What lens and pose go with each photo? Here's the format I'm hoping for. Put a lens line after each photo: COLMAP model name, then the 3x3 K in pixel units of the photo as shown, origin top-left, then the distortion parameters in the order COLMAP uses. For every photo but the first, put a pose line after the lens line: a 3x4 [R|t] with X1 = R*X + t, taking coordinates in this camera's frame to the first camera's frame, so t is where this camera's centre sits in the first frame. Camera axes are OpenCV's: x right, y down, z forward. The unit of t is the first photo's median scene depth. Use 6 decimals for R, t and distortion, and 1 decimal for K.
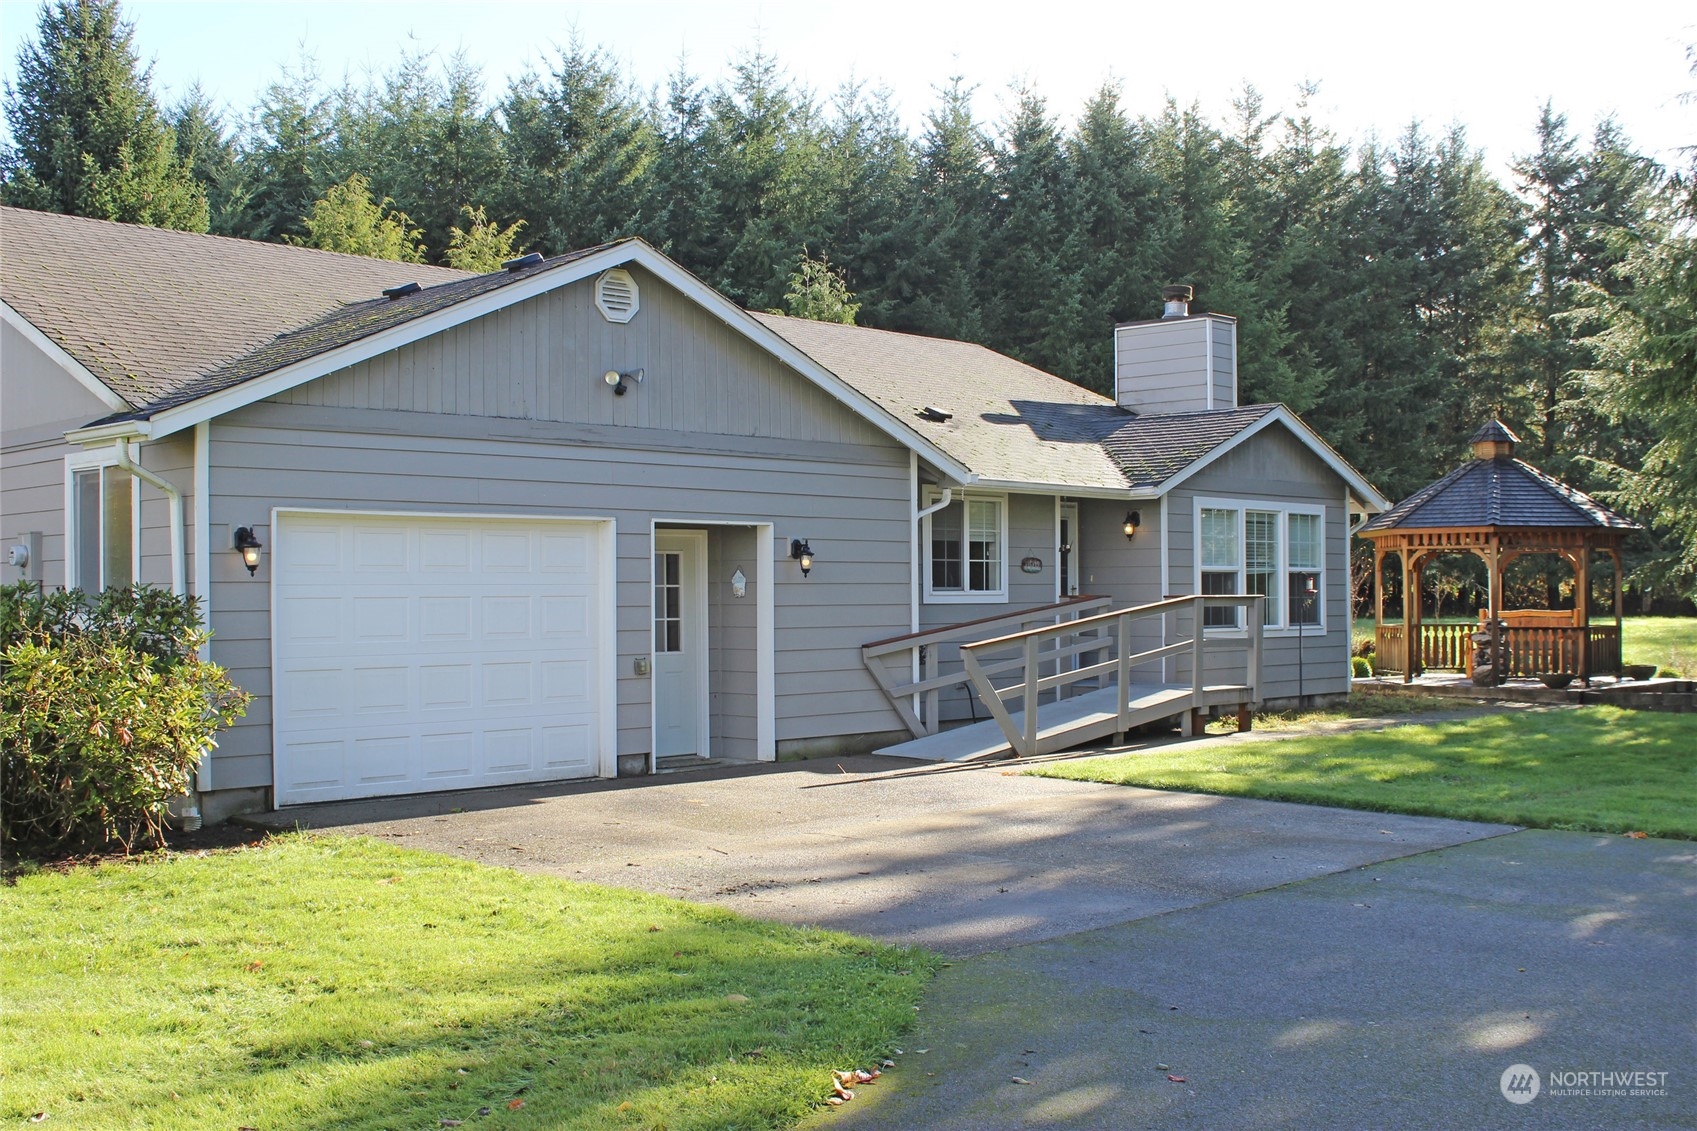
lens RADIAL K [[1795.3, 0, 848.4], [0, 1795.3, 588.5], [0, 0, 1]] dist [-0.124899, 0.014448]
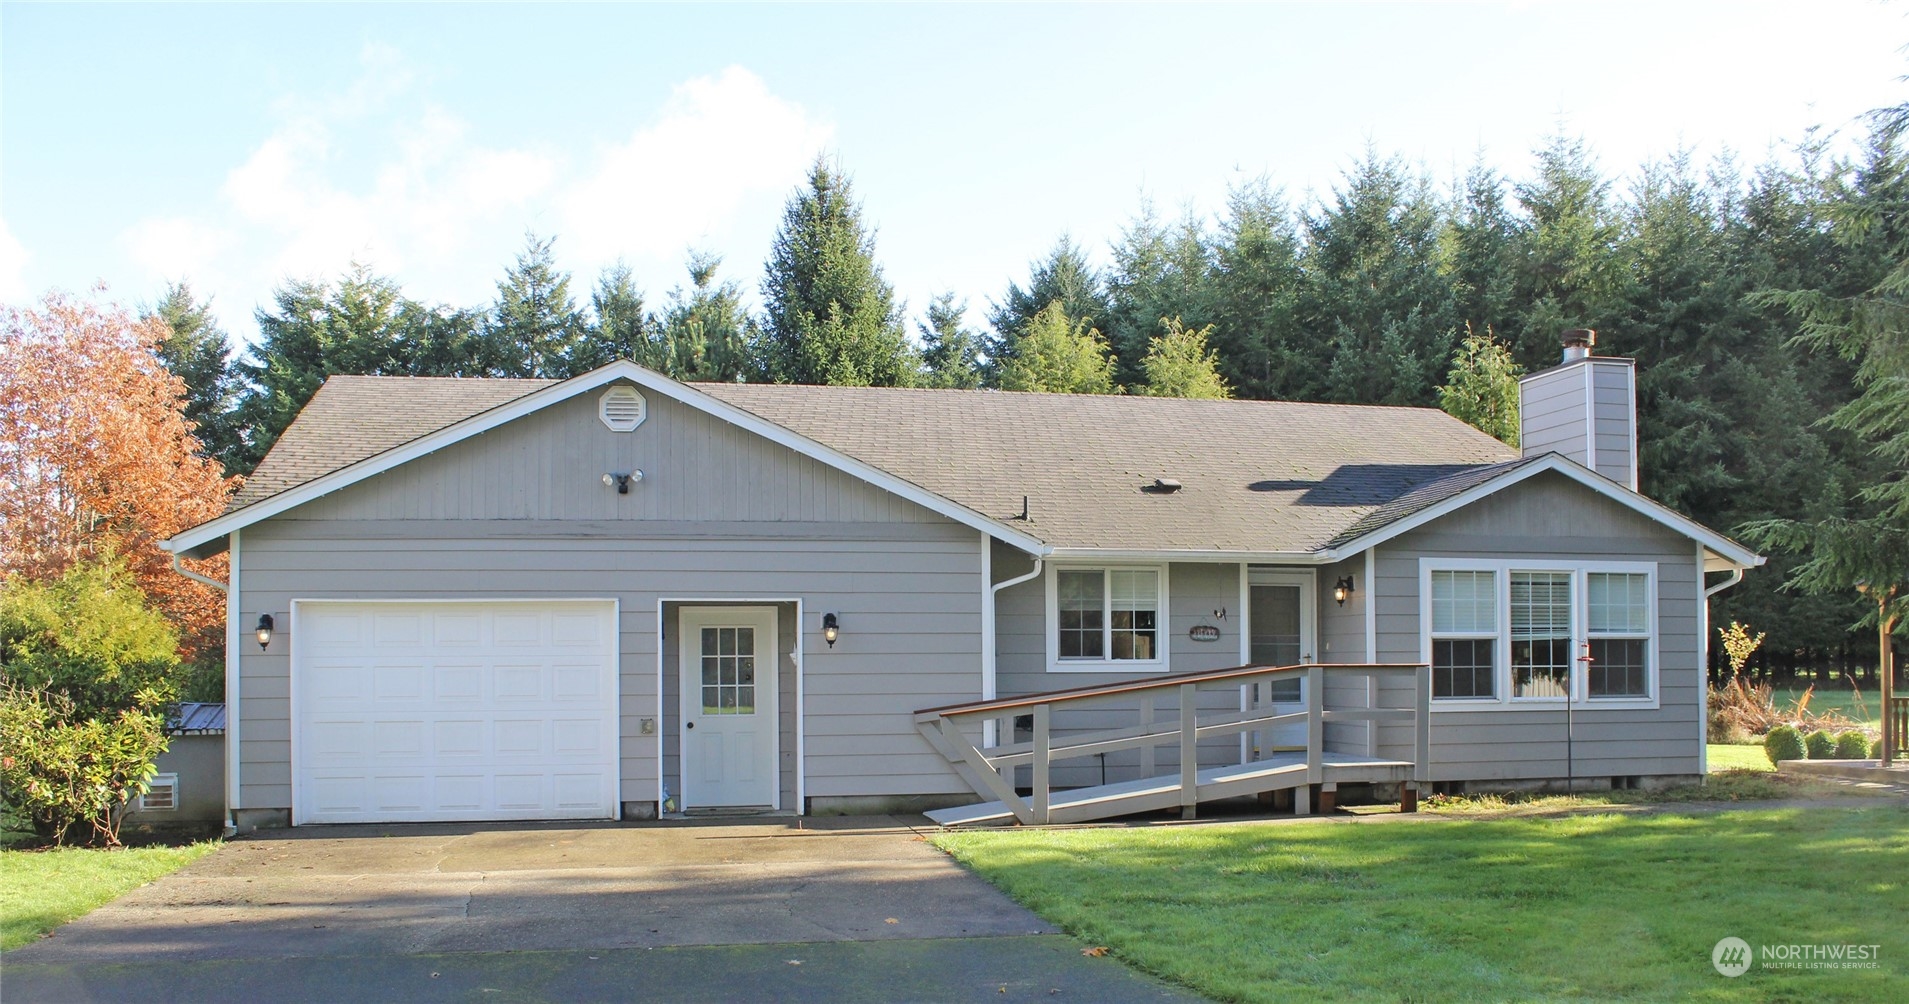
lens RADIAL K [[1581.5, 0, 953.8], [0, 1581.5, 664.4], [0, 0, 1]] dist [-0.150923, 0.112465]
pose [[0.833809, 0.000519, -0.552053, 0.437508], [0.002583, 0.999985, 0.004841, -0.000527], [0.552047, -0.005462, 0.833795, 0.185987]]
